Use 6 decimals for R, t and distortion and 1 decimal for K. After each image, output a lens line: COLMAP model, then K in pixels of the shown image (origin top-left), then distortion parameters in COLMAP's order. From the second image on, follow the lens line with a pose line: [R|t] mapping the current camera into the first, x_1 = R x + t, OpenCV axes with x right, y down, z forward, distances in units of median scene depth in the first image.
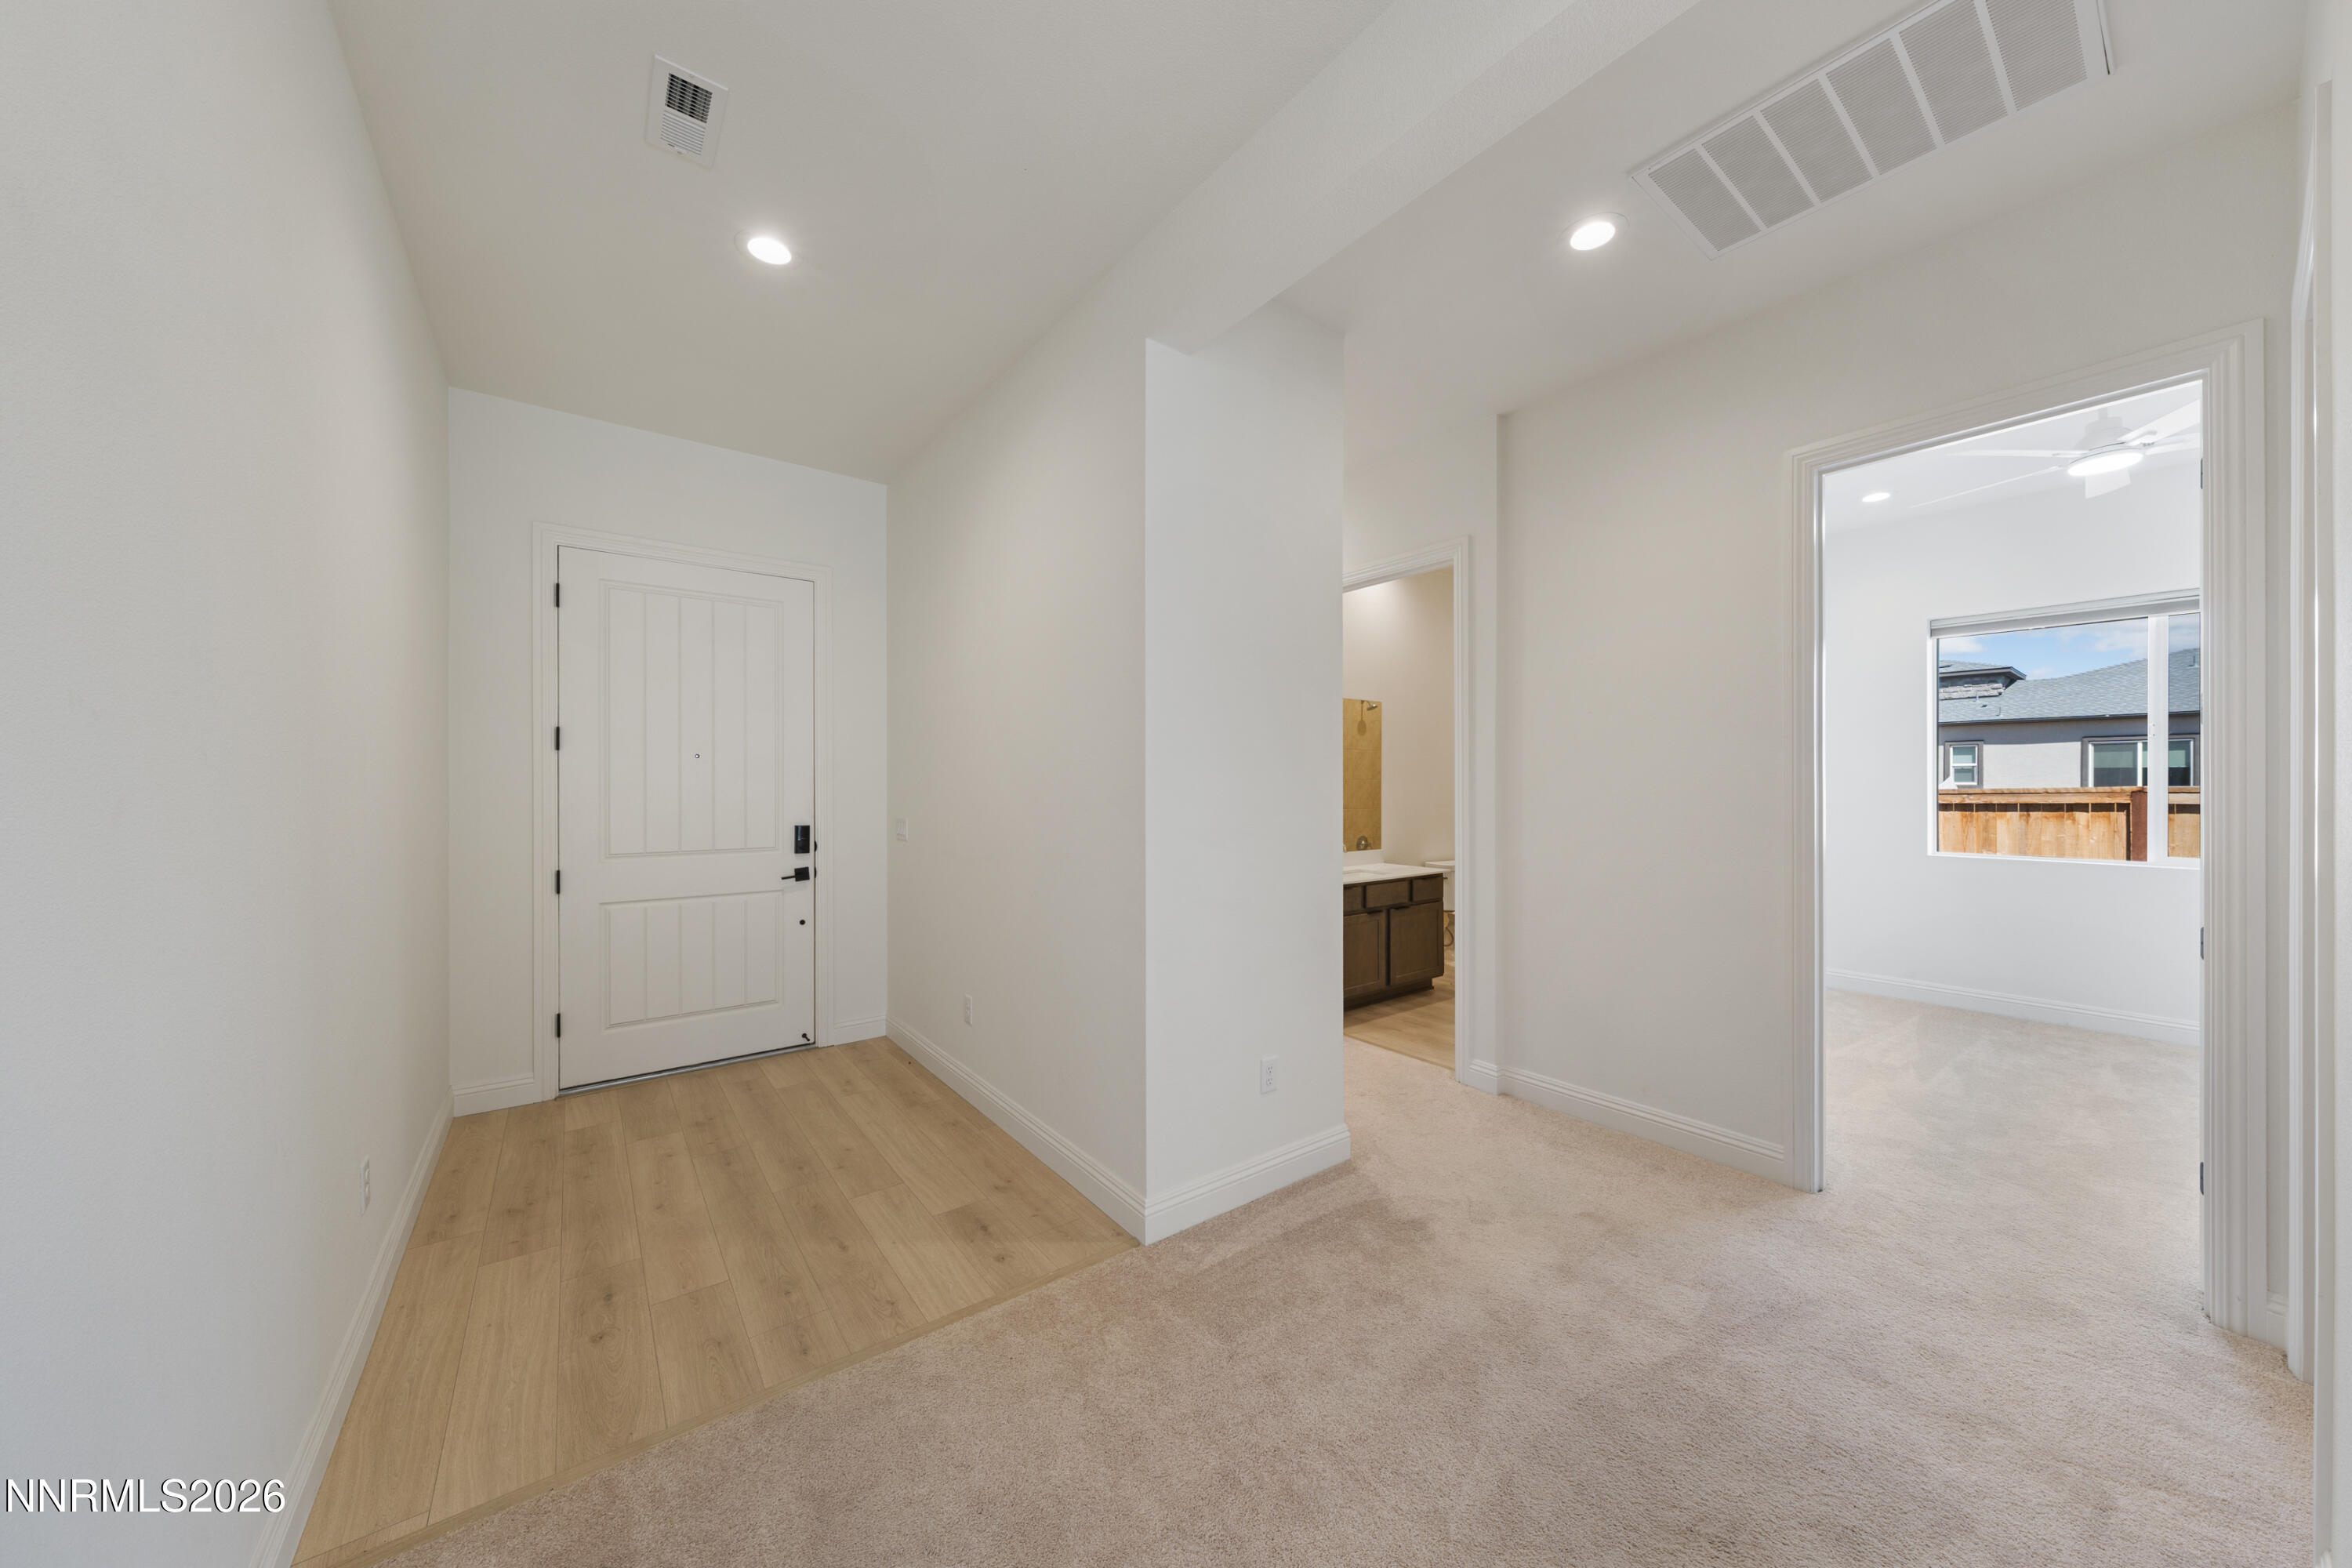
lens RADIAL K [[795.0, 0, 1176.0], [0, 795.0, 784.0], [0, 0, 1]] dist [-0.000058, -0.000010]
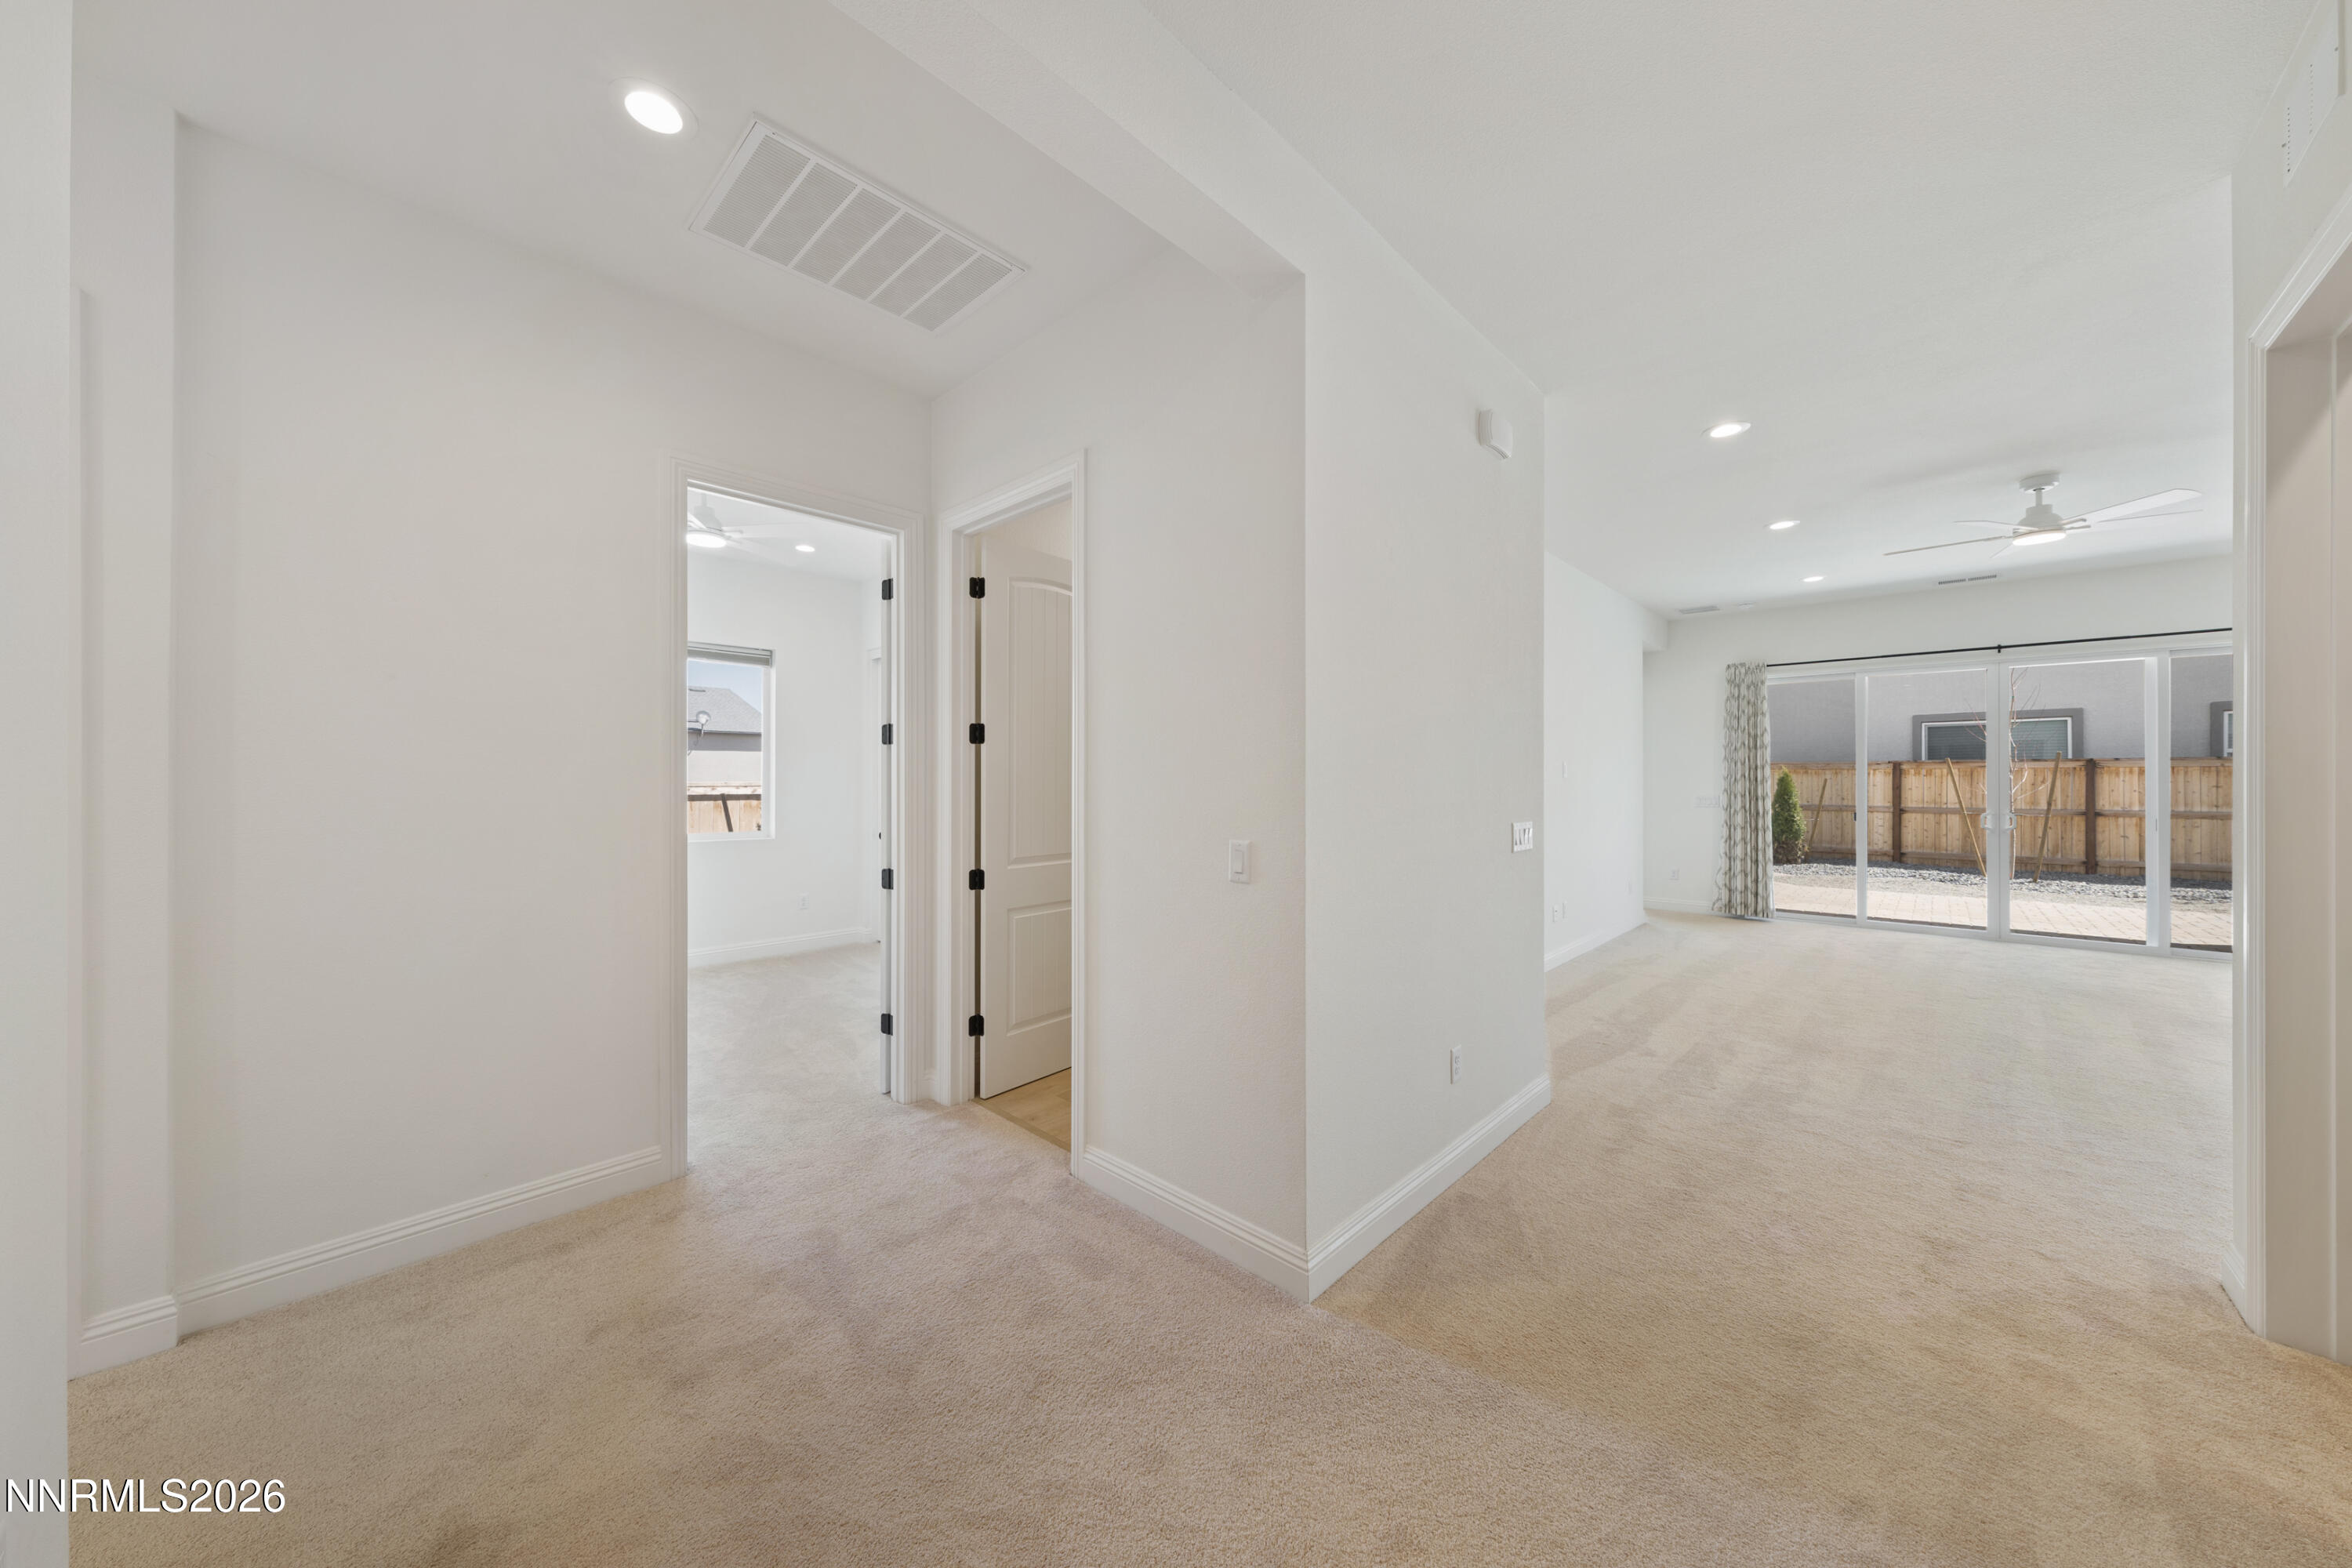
lens RADIAL K [[795.0, 0, 1176.0], [0, 795.0, 784.0], [0, 0, 1]] dist [-0.000058, -0.000010]
pose [[-0.157739, -0.007527, 0.987452, -0.382050], [-0.004378, 0.999966, 0.006923, -0.009821], [-0.987471, -0.003231, -0.157767, 0.618341]]
